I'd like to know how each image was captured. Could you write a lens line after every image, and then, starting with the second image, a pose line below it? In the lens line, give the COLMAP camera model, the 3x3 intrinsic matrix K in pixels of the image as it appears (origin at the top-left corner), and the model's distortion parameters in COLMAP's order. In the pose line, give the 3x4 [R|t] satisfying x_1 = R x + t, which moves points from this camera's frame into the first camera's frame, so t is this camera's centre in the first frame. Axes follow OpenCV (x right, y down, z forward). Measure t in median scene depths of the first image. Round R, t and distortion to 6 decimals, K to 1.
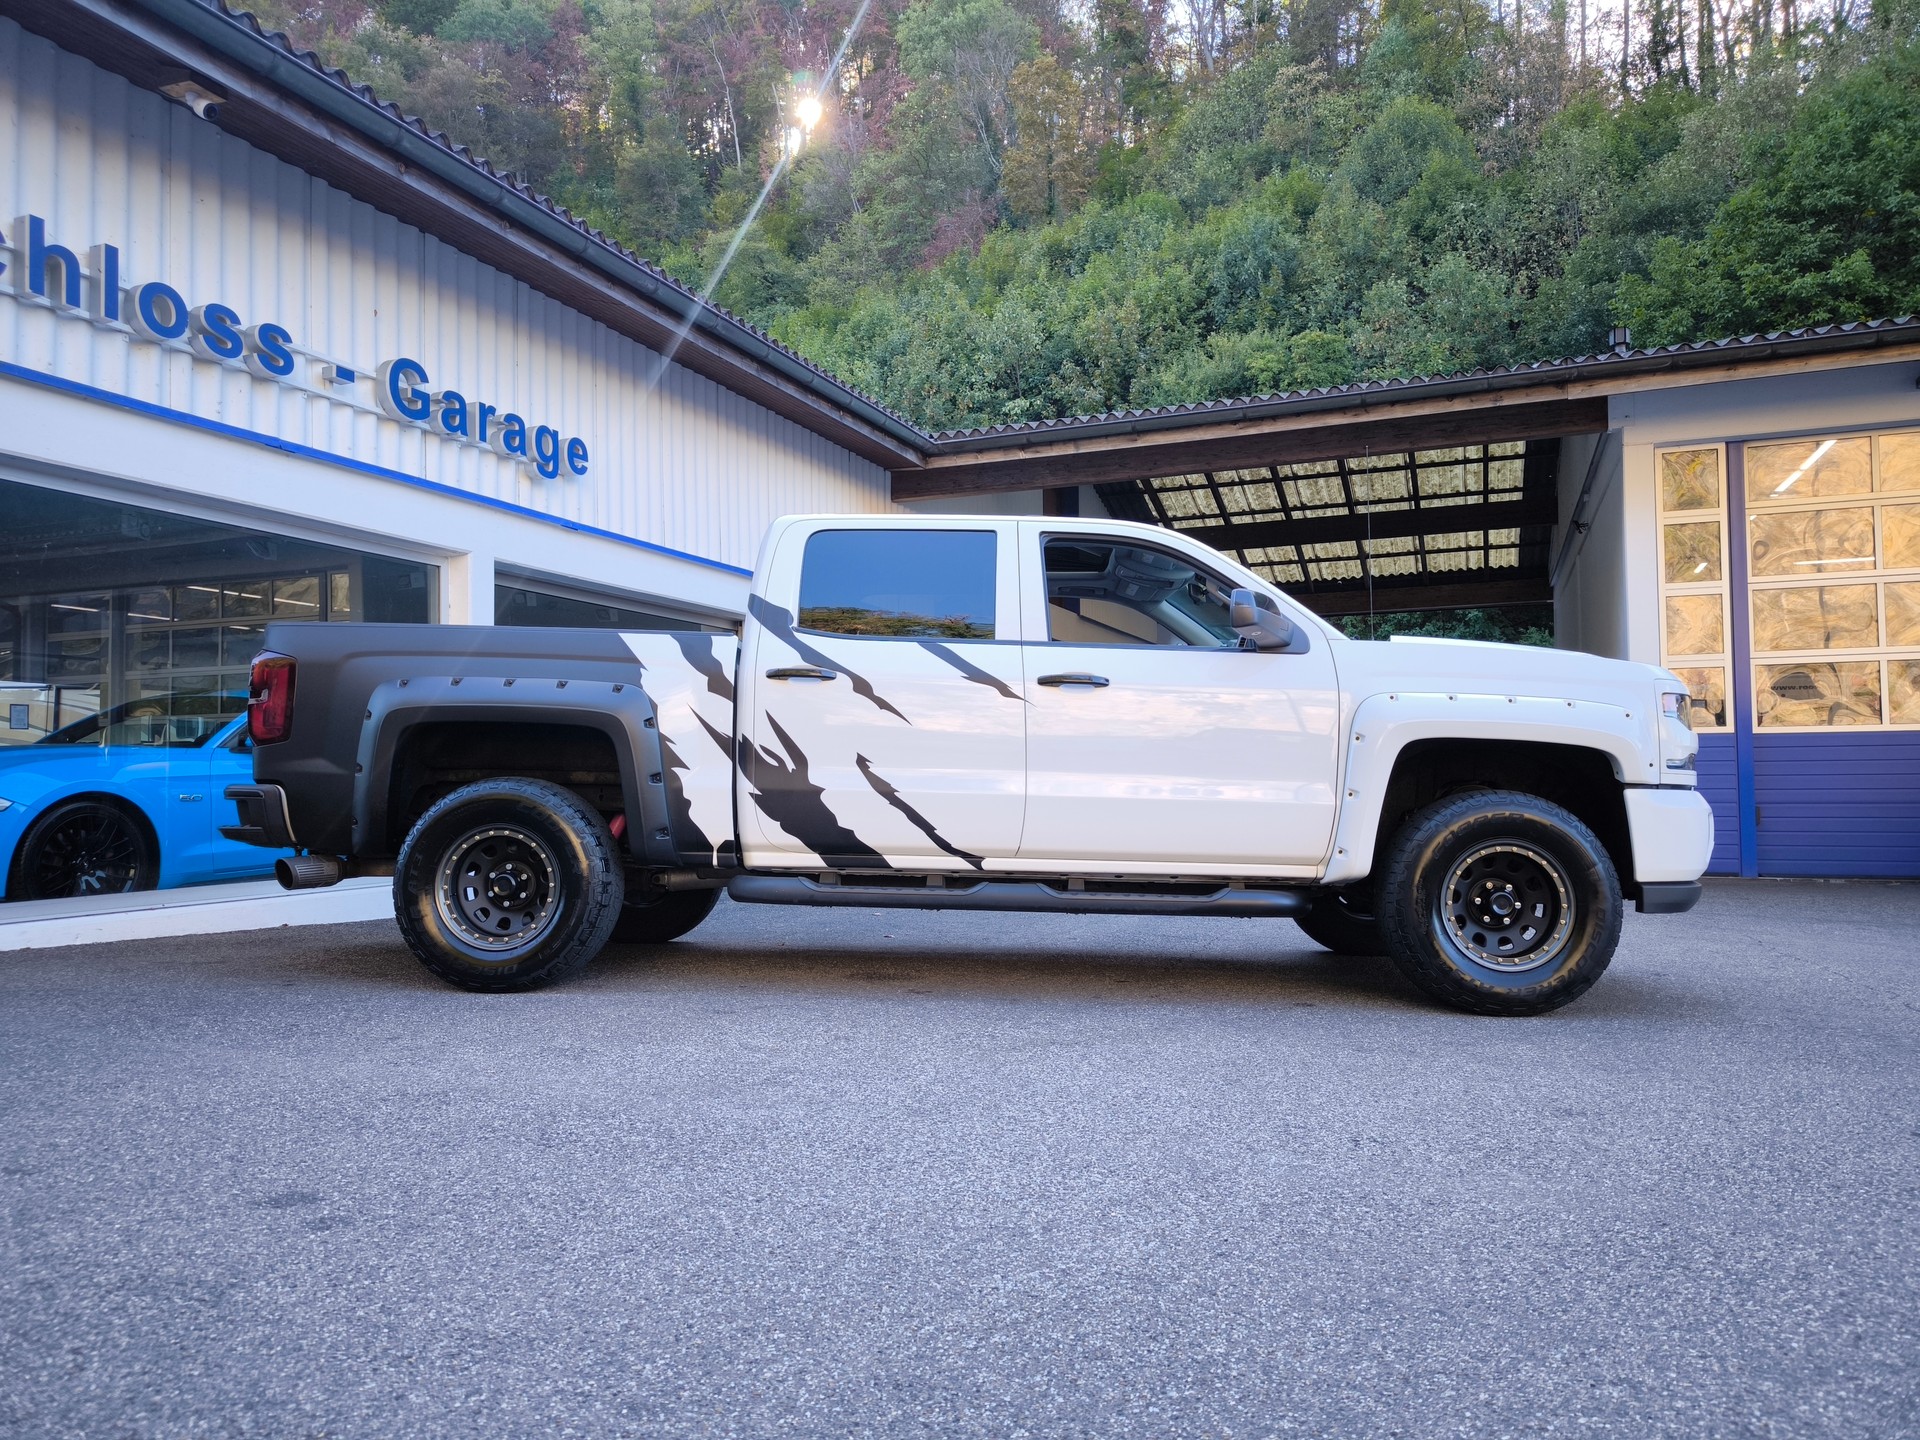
lens RADIAL K [[1331.3, 0, 946.3], [0, 1331.3, 729.8], [0, 0, 1]] dist [0.057722, -0.049766]
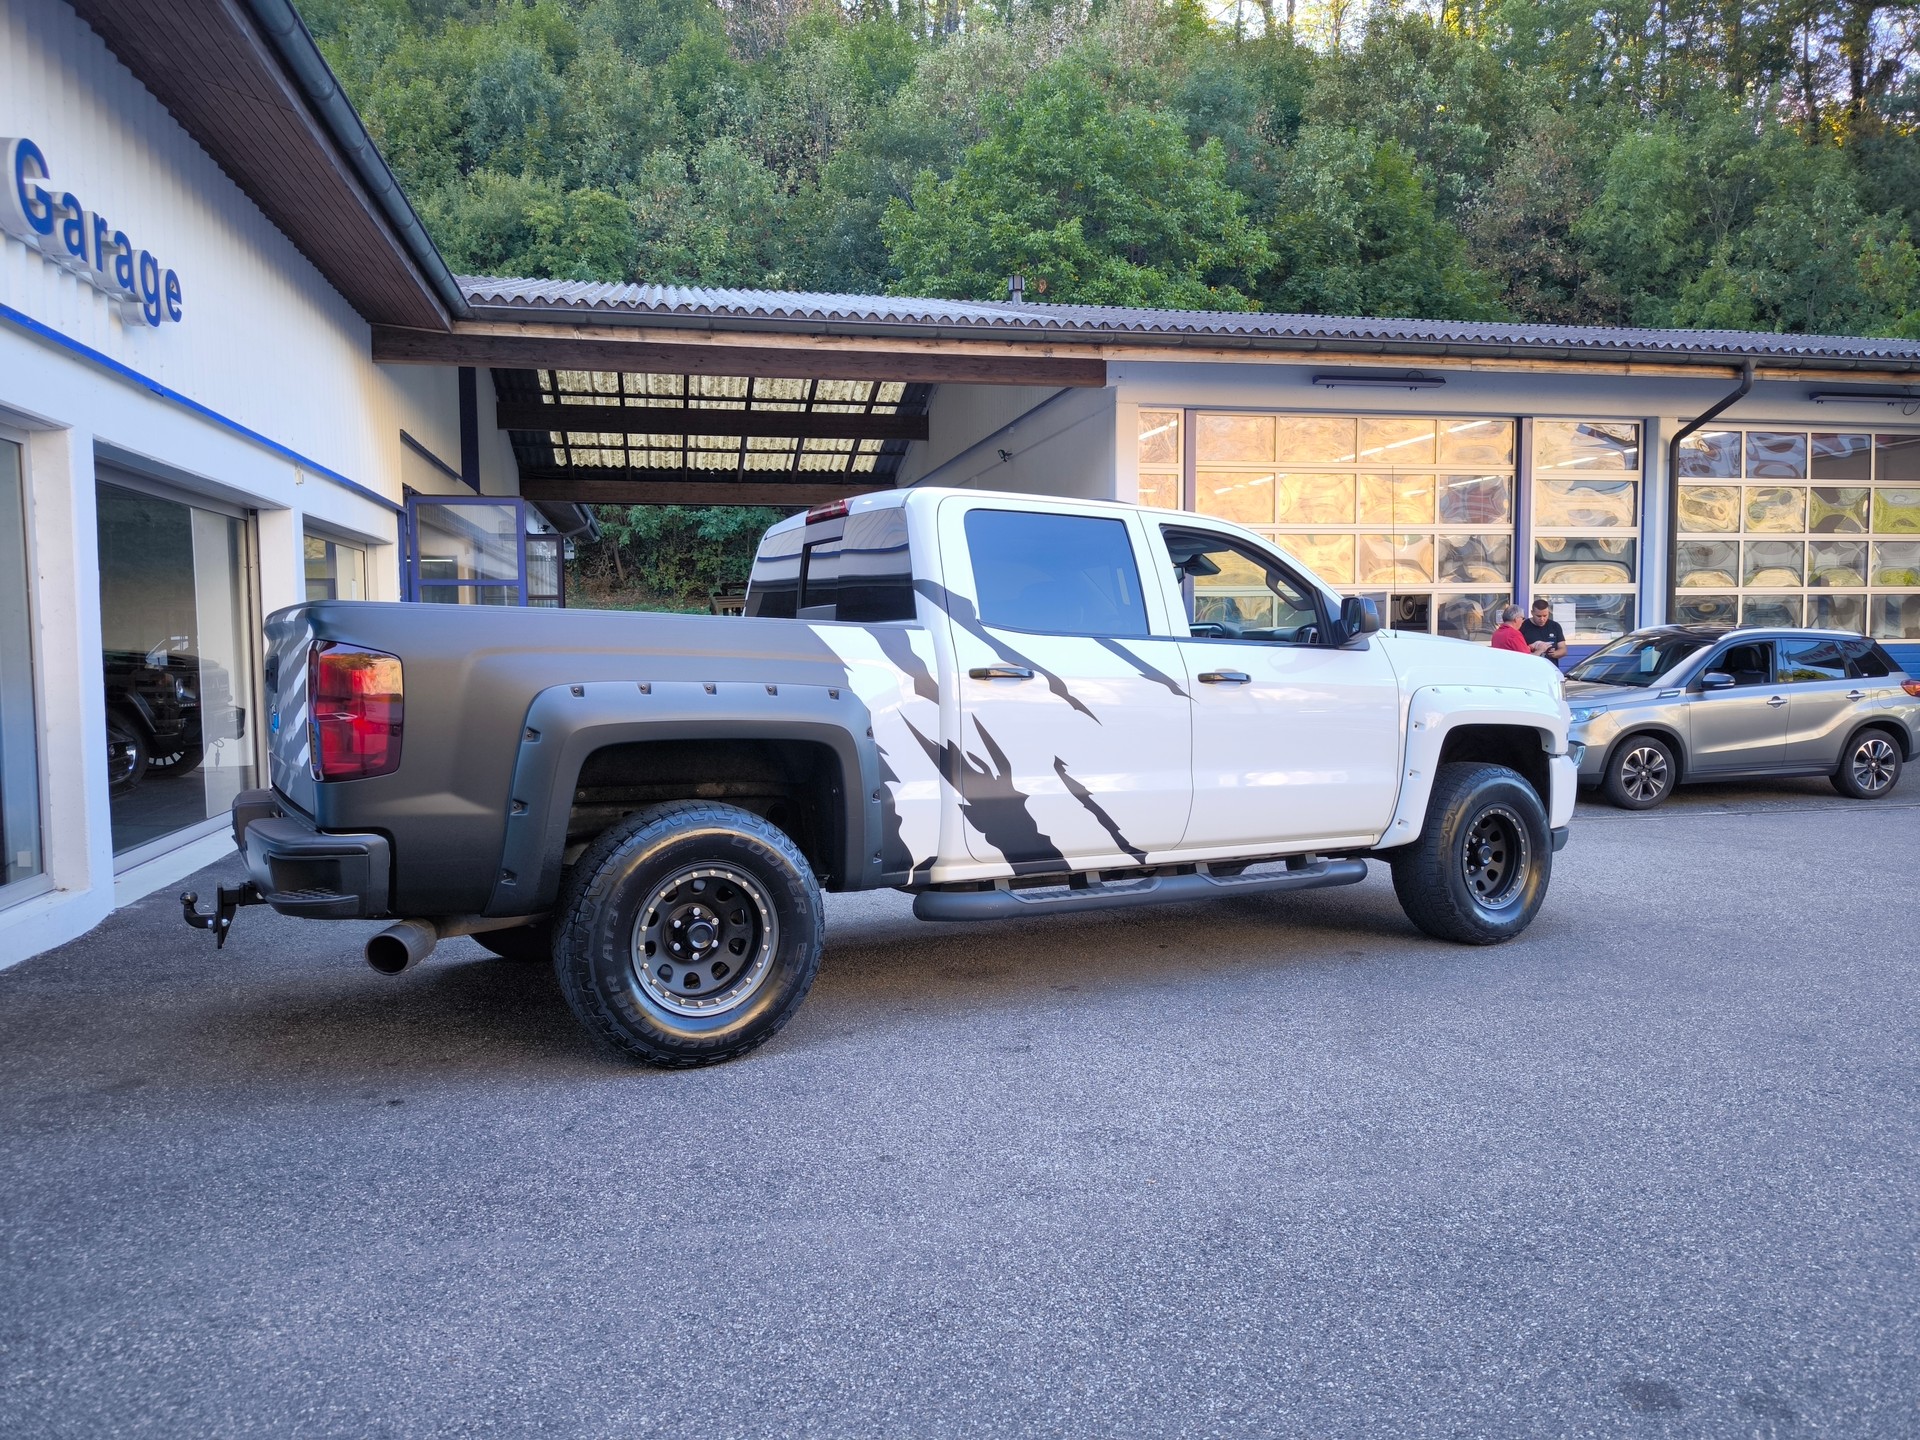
lens RADIAL K [[1332.8, 0, 951.3], [0, 1332.8, 730.5], [0, 0, 1]] dist [0.052566, -0.045433]
pose [[0.828703, -0.037117, 0.558457, -0.395088], [-0.020441, 0.995126, 0.096472, -0.054701], [-0.559316, -0.091362, 0.823905, 0.152001]]
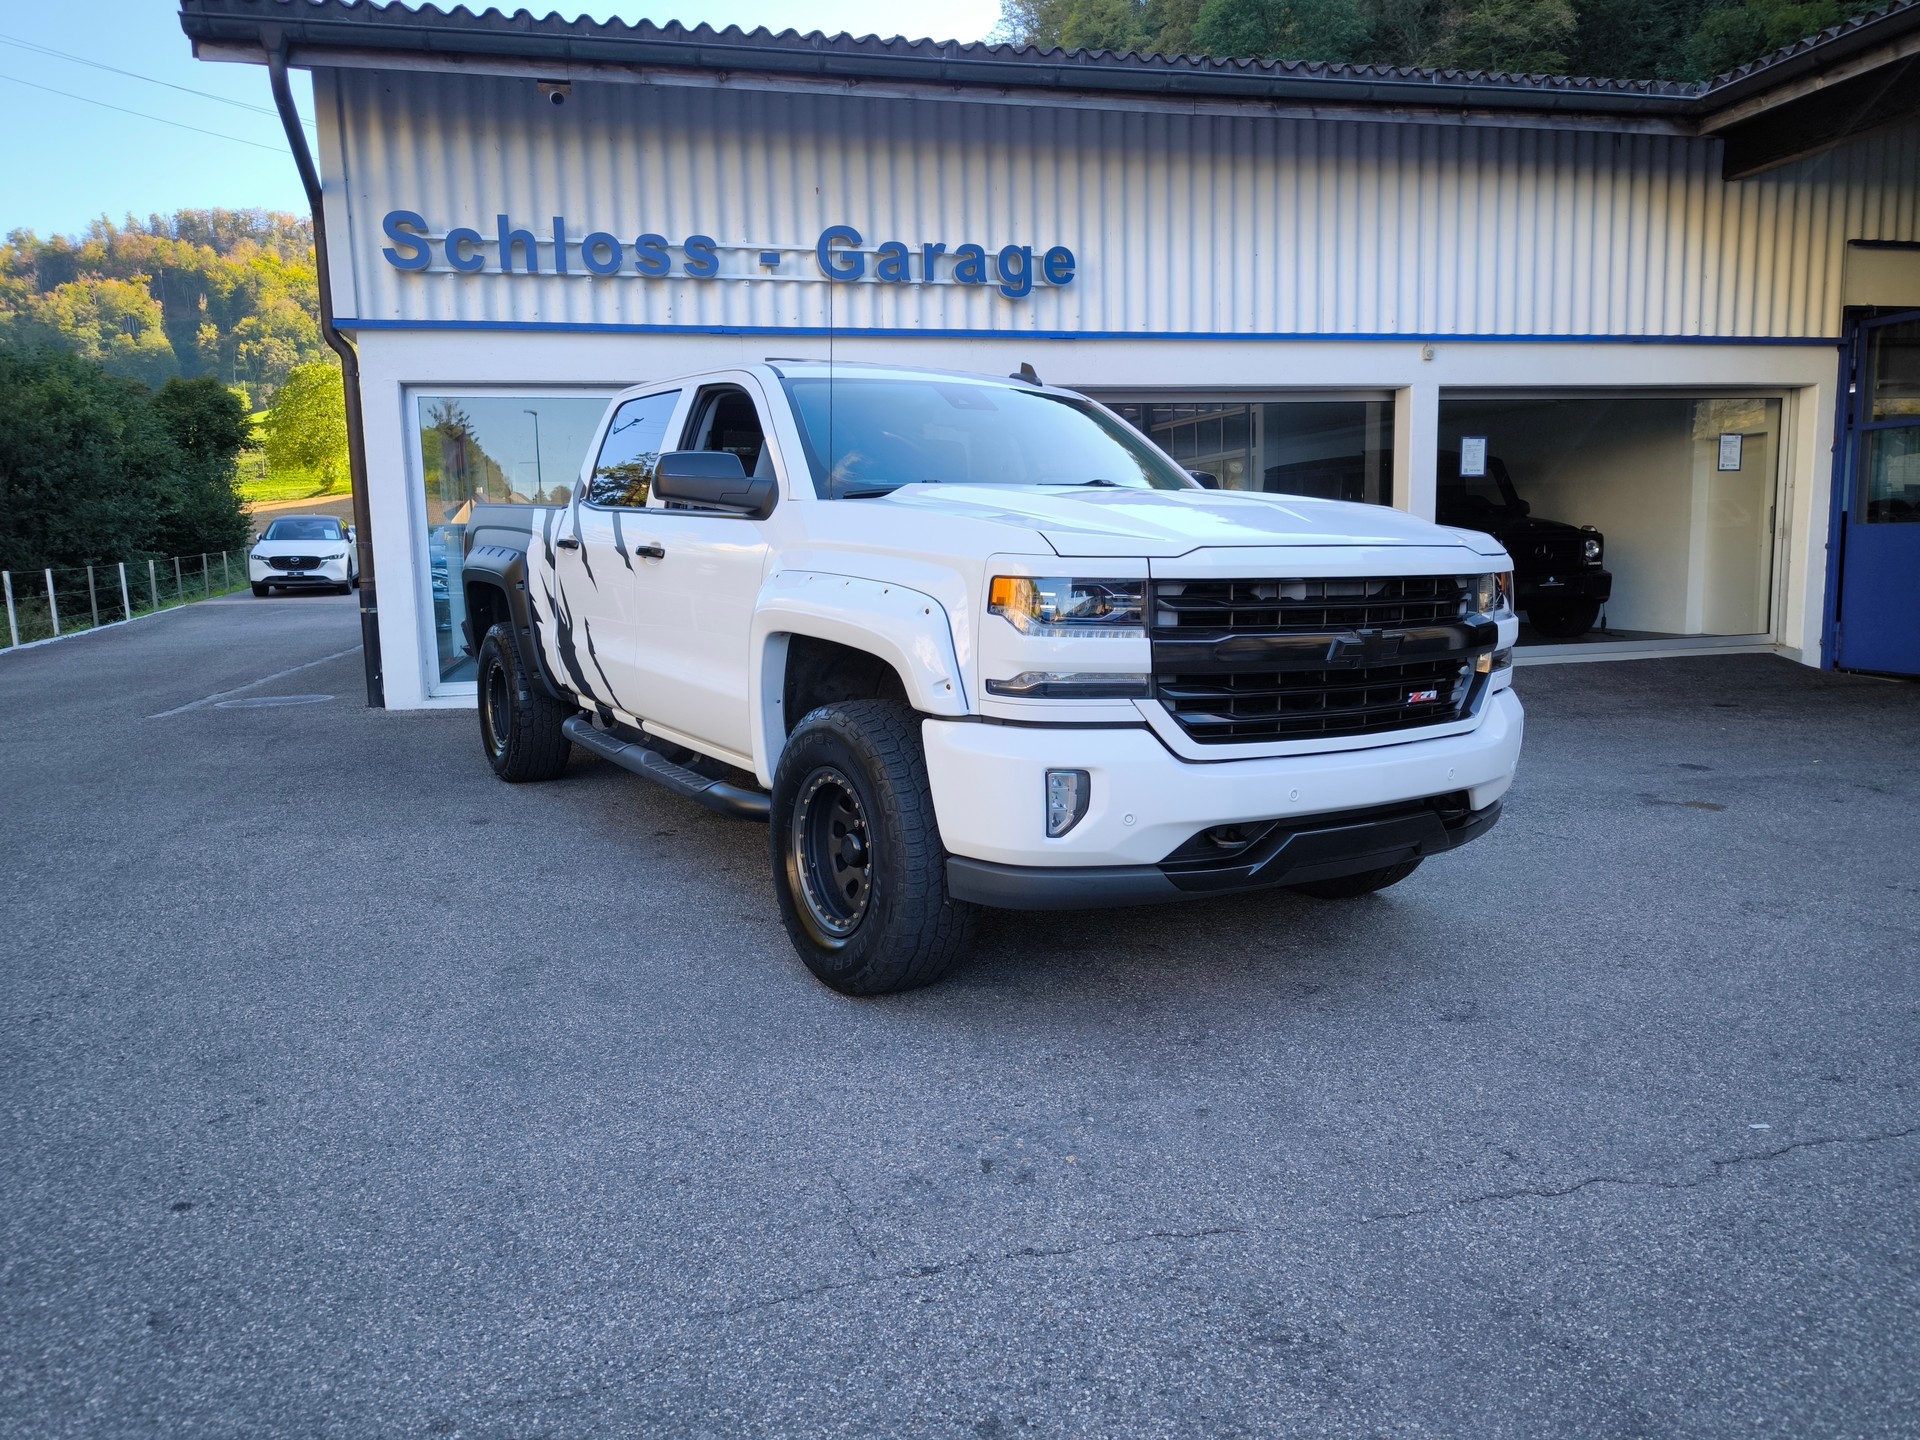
lens RADIAL K [[1334.4, 0, 959.4], [0, 1334.4, 722.7], [0, 0, 1]] dist [0.043032, -0.029635]
pose [[0.584493, 0.102548, -0.804892, 0.610461], [0.049590, 0.985612, 0.161584, -0.035992], [0.809882, -0.134360, 0.570998, 0.359734]]
